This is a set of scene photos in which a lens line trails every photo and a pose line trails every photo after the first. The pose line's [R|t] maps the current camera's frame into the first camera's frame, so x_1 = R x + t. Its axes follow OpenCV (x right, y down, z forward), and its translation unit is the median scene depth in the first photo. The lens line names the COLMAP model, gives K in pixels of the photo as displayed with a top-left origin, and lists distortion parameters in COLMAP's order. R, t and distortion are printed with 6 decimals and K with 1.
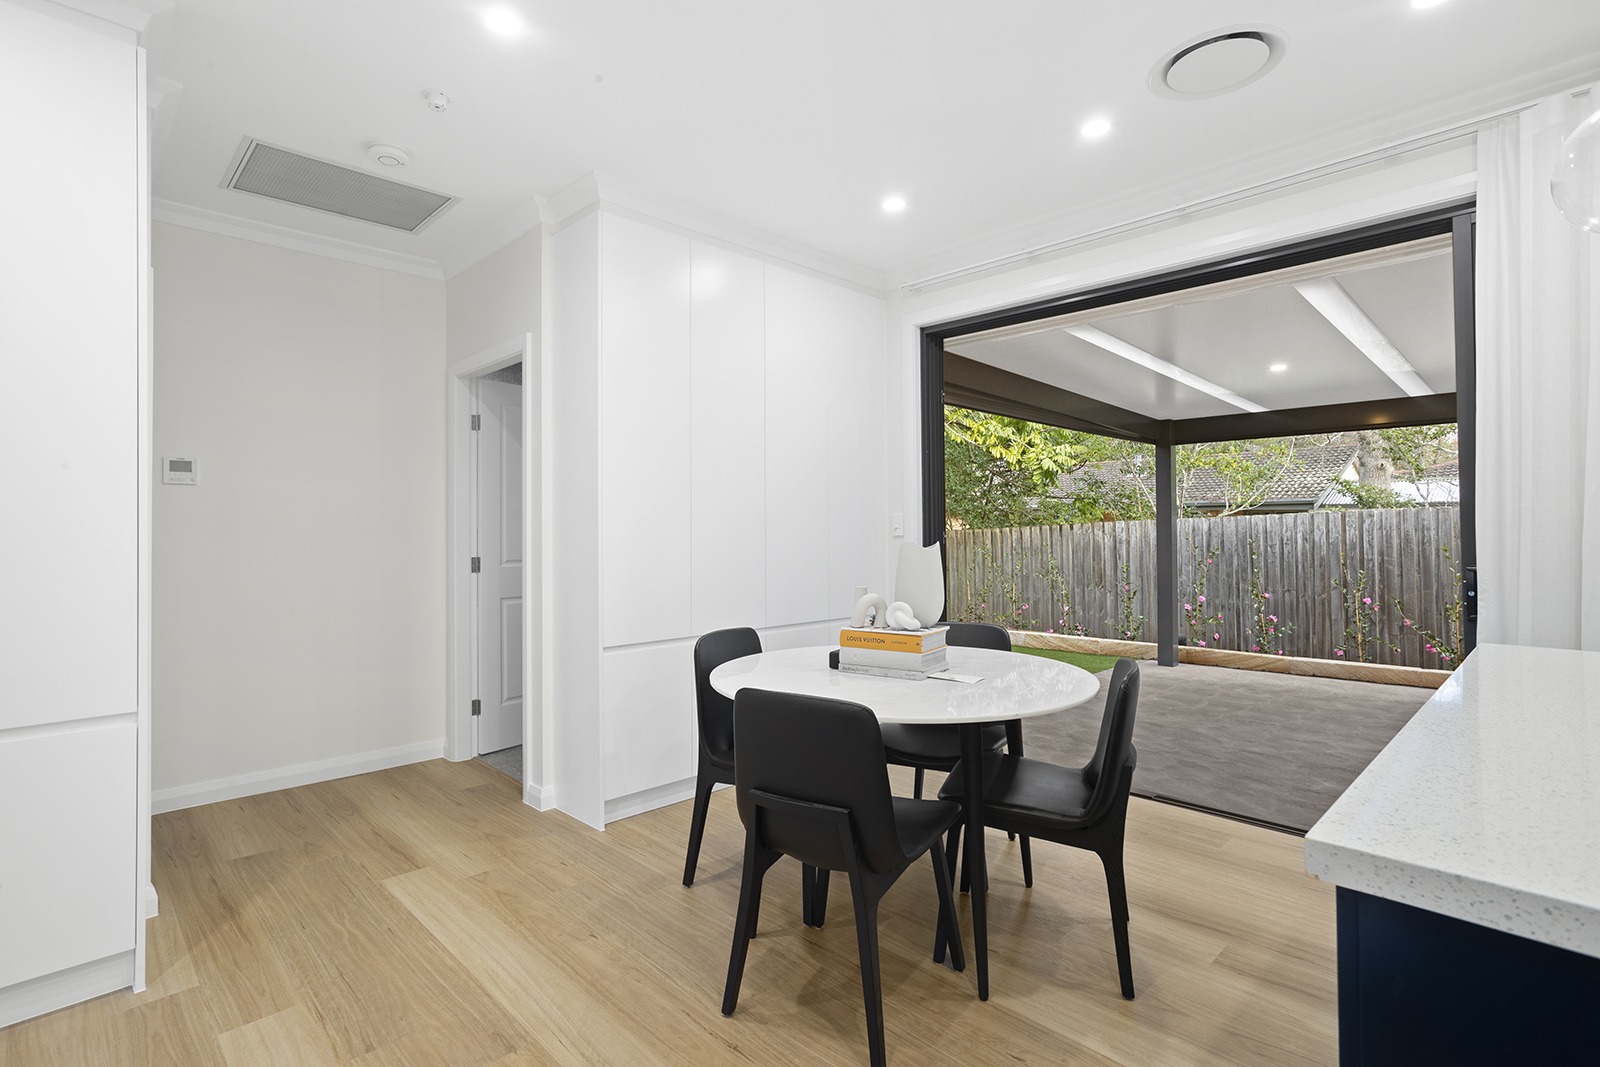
lens RADIAL K [[769.9, 0, 793.9], [0, 769.9, 523.6], [0, 0, 1]] dist [0.000802, 0.001604]
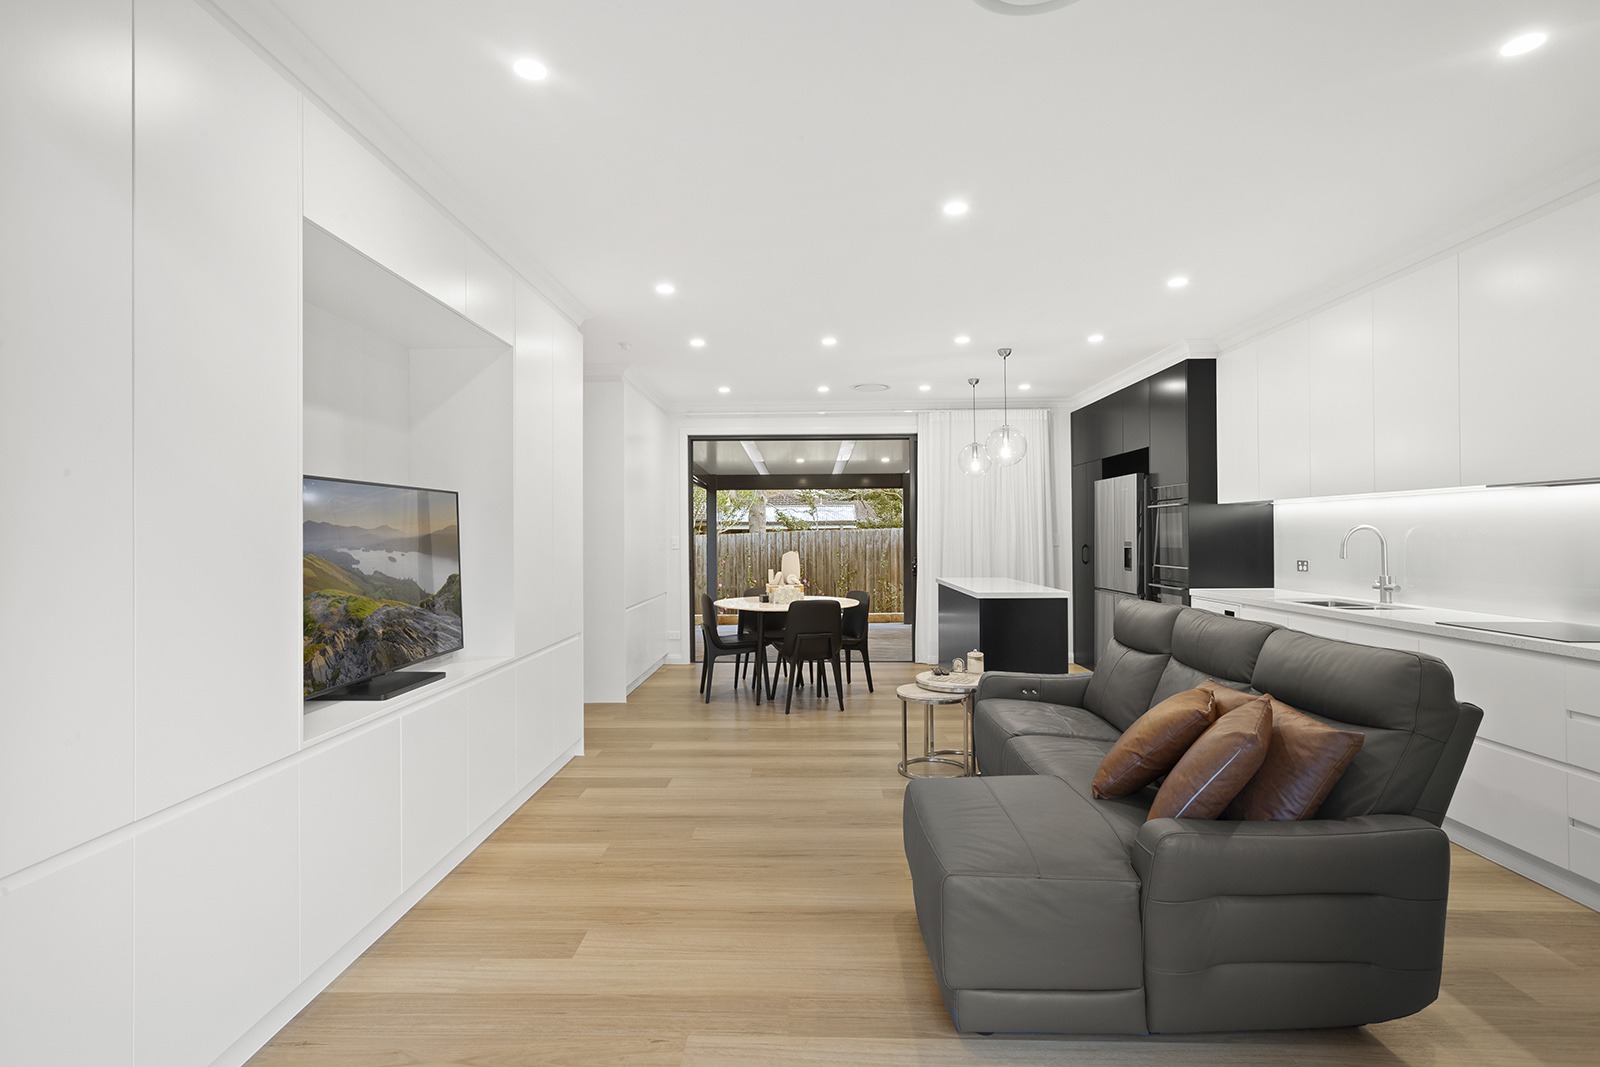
lens RADIAL K [[775.1, 0, 794.7], [0, 775.1, 518.1], [0, 0, 1]] dist [-0.009205, 0.001023]
pose [[0.714642, 0.017135, 0.699280, -0.565212], [-0.004246, 0.999788, -0.020159, -0.011746], [-0.699477, 0.011438, 0.714563, -0.297678]]
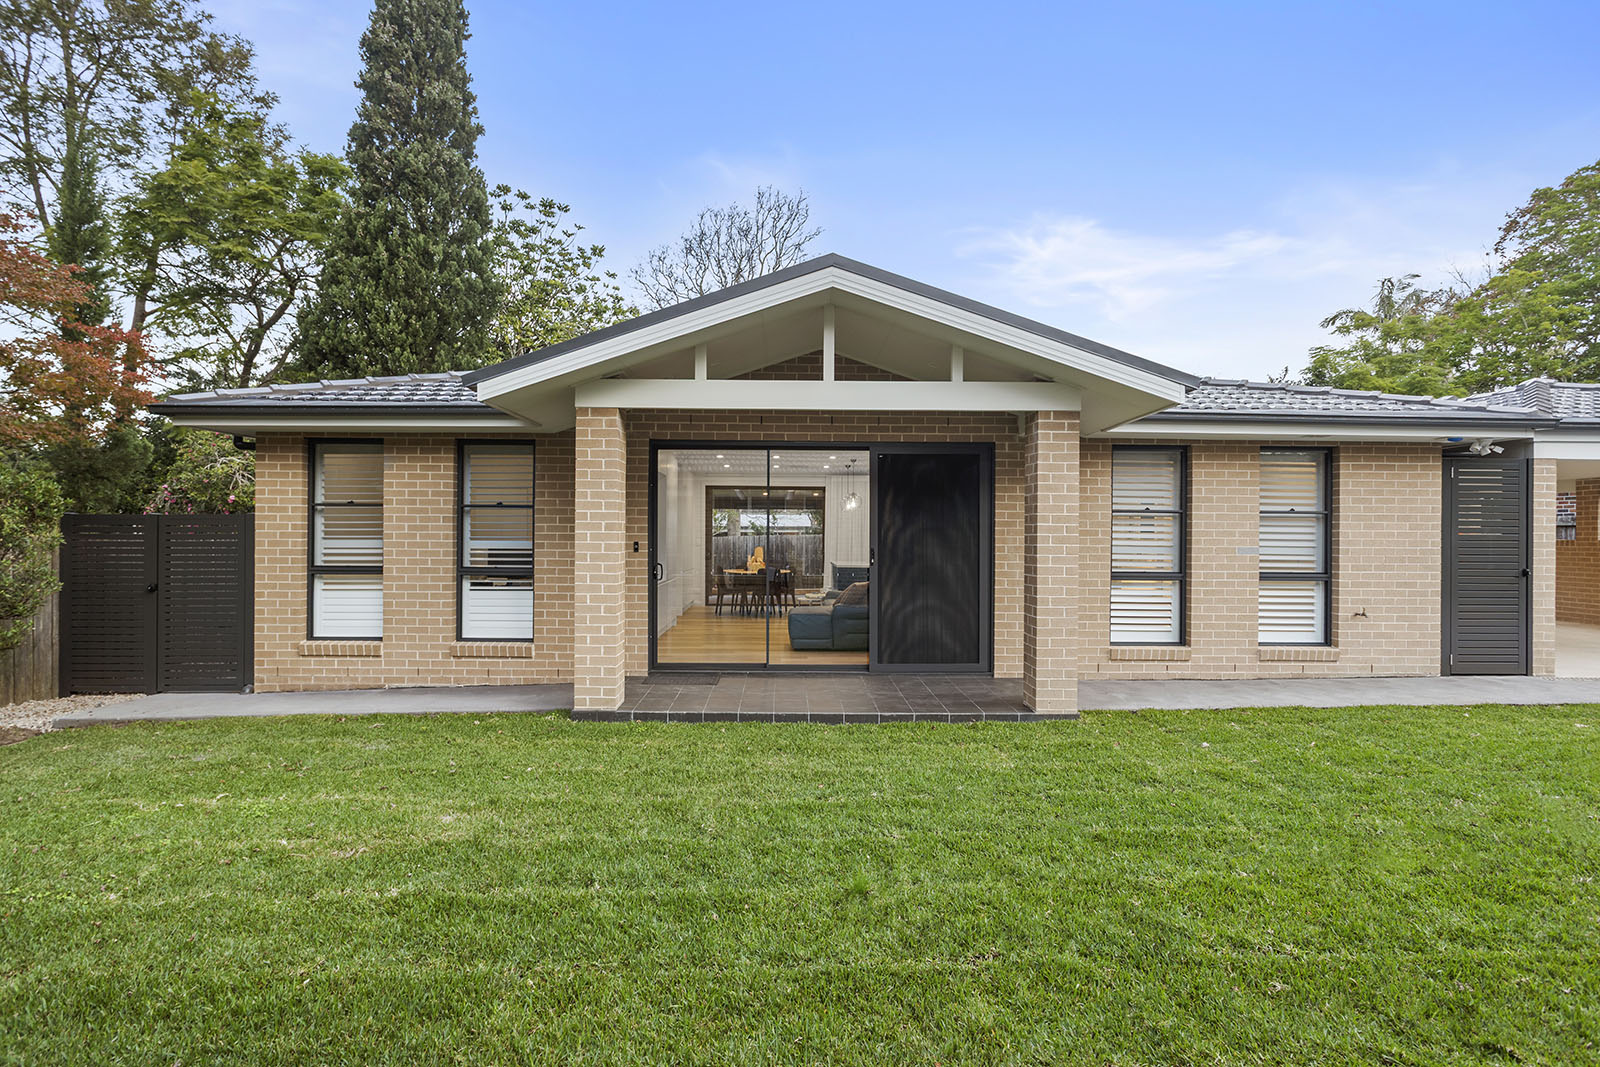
lens RADIAL K [[775.1, 0, 794.7], [0, 775.1, 518.1], [0, 0, 1]] dist [-0.009205, 0.001023]
pose [[0.687411, 0.025199, 0.725832, -1.255182], [-0.014371, 0.999674, -0.021096, -0.023042], [-0.726127, 0.004071, 0.687549, -1.017569]]
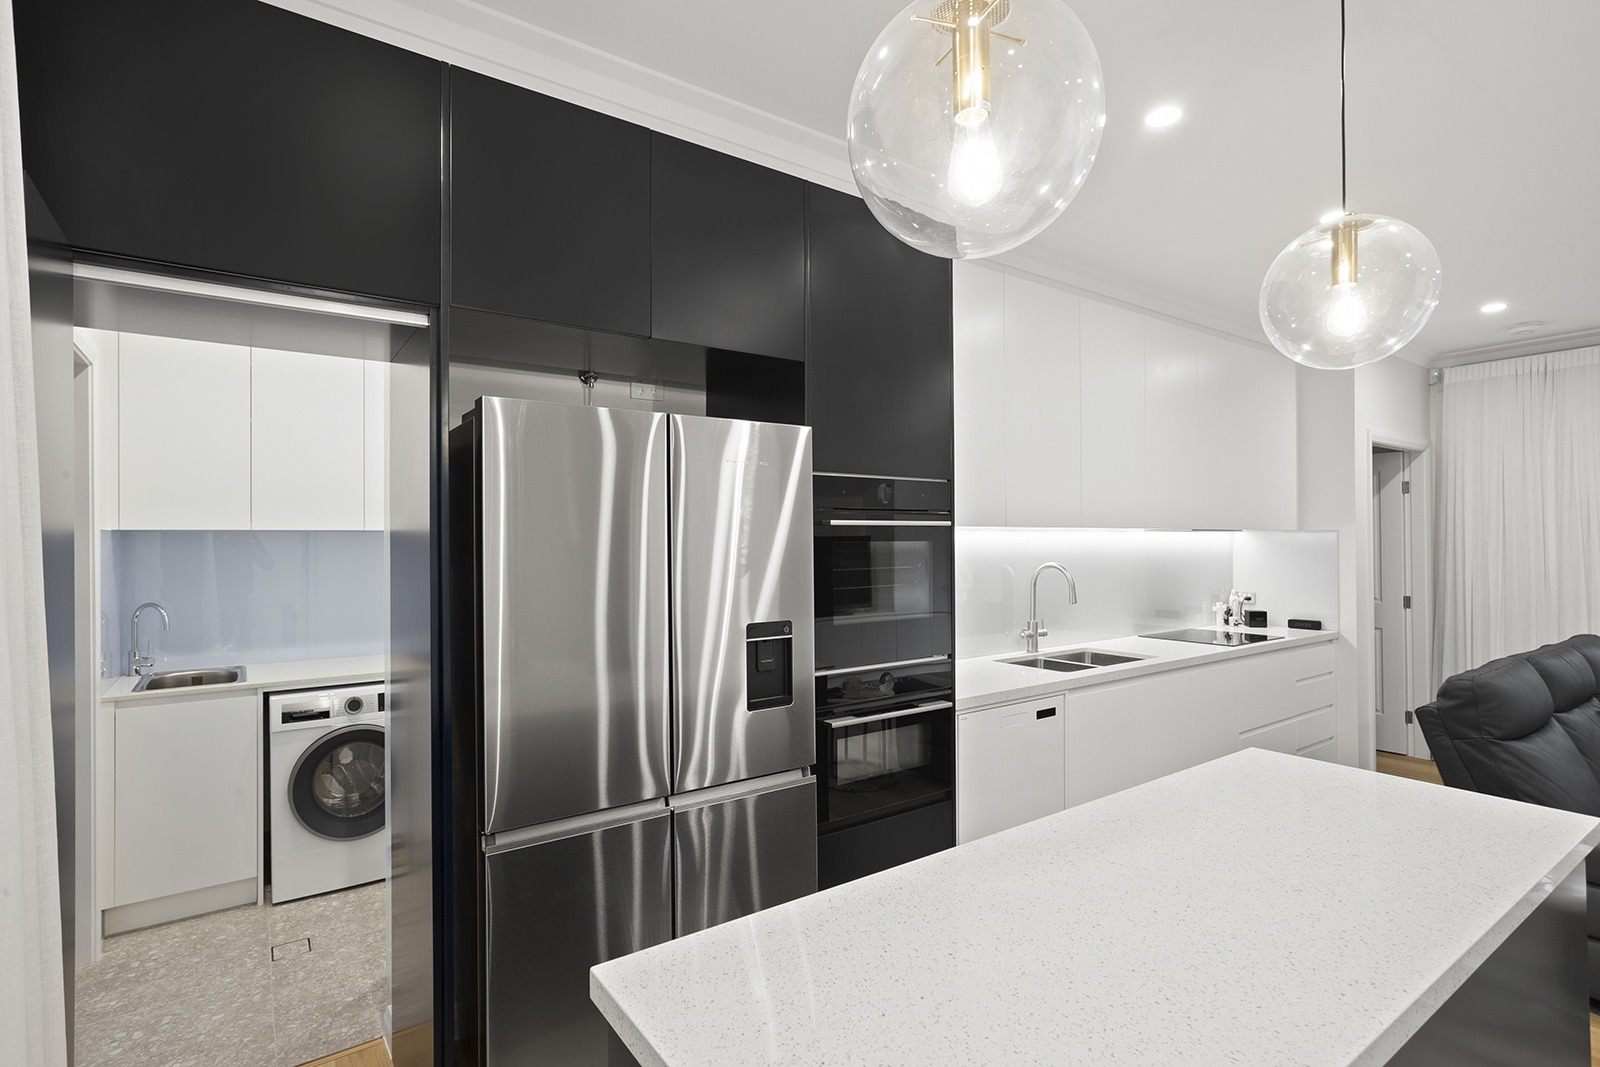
lens RADIAL K [[765.1, 0, 790.3], [0, 765.1, 532.7], [0, 0, 1]] dist [0.002977, 0.000771]
pose [[-0.986174, 0.016326, 0.164910, 0.247042], [0.012915, 0.999680, -0.021737, -0.032101], [-0.165212, -0.019306, -0.986069, 0.343054]]
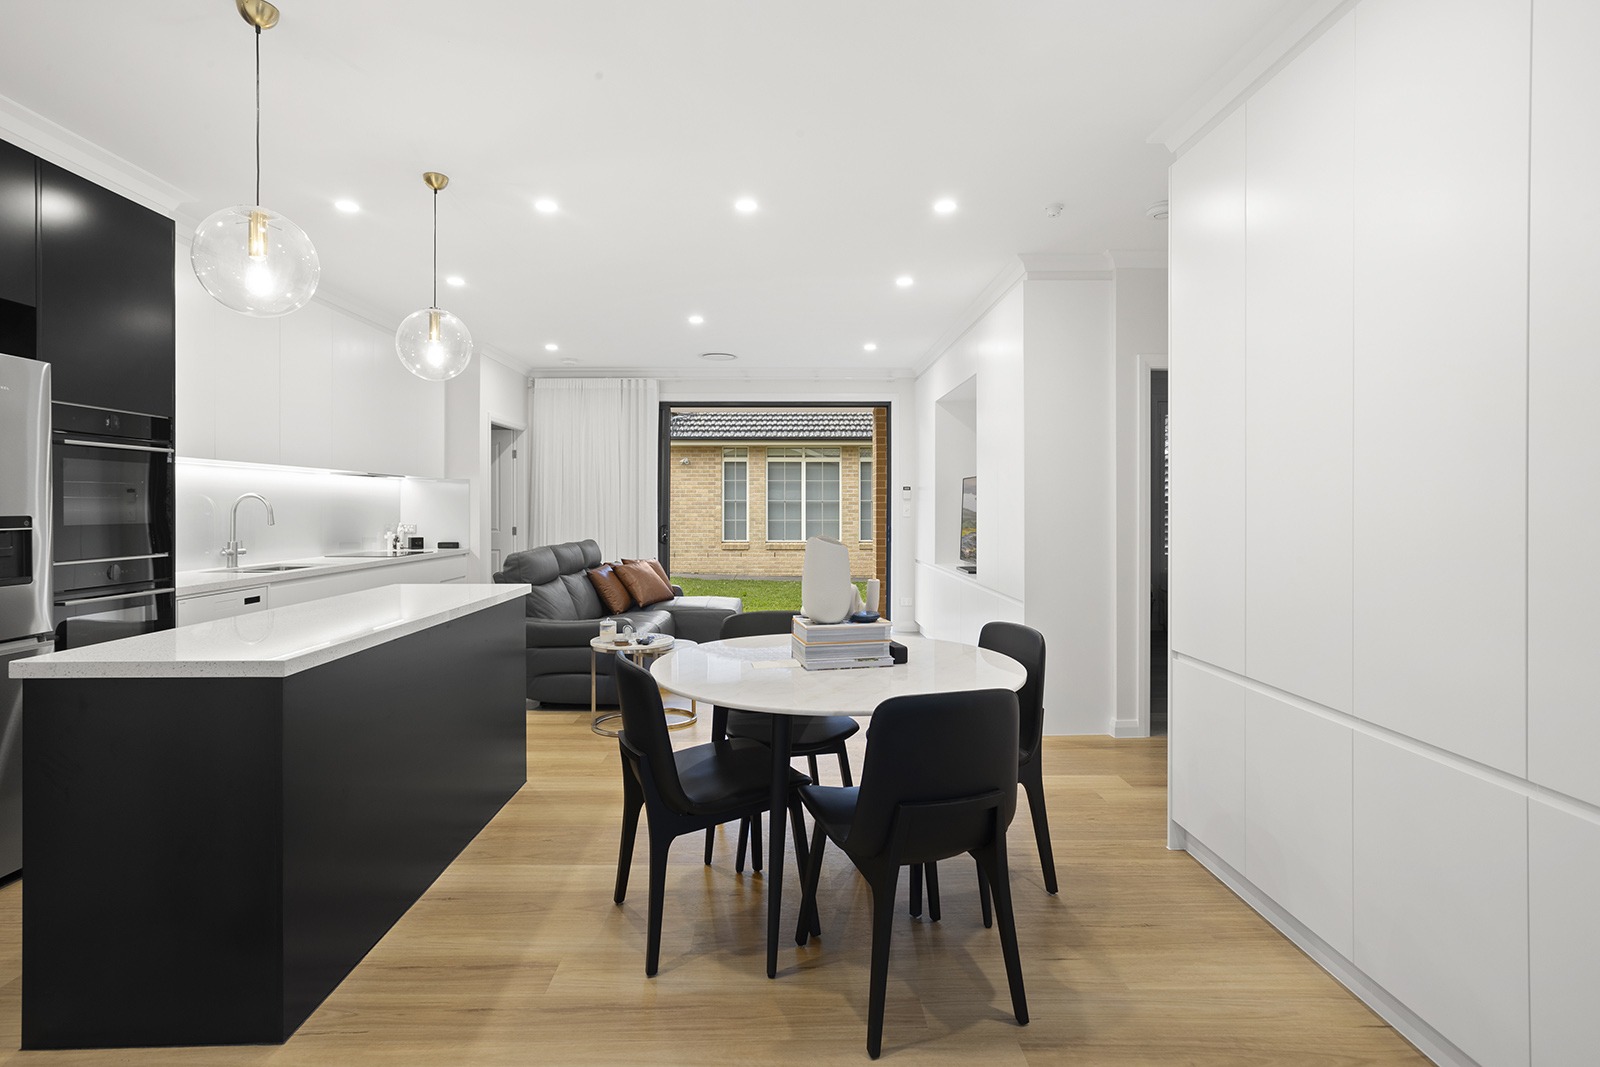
lens RADIAL K [[775.1, 0, 794.7], [0, 775.1, 518.1], [0, 0, 1]] dist [-0.009205, 0.001023]
pose [[-0.688762, 0.017362, -0.724780, 0.310740], [0.010154, 0.999846, 0.014302, -0.005375], [0.724917, 0.002492, -0.688832, 0.566290]]
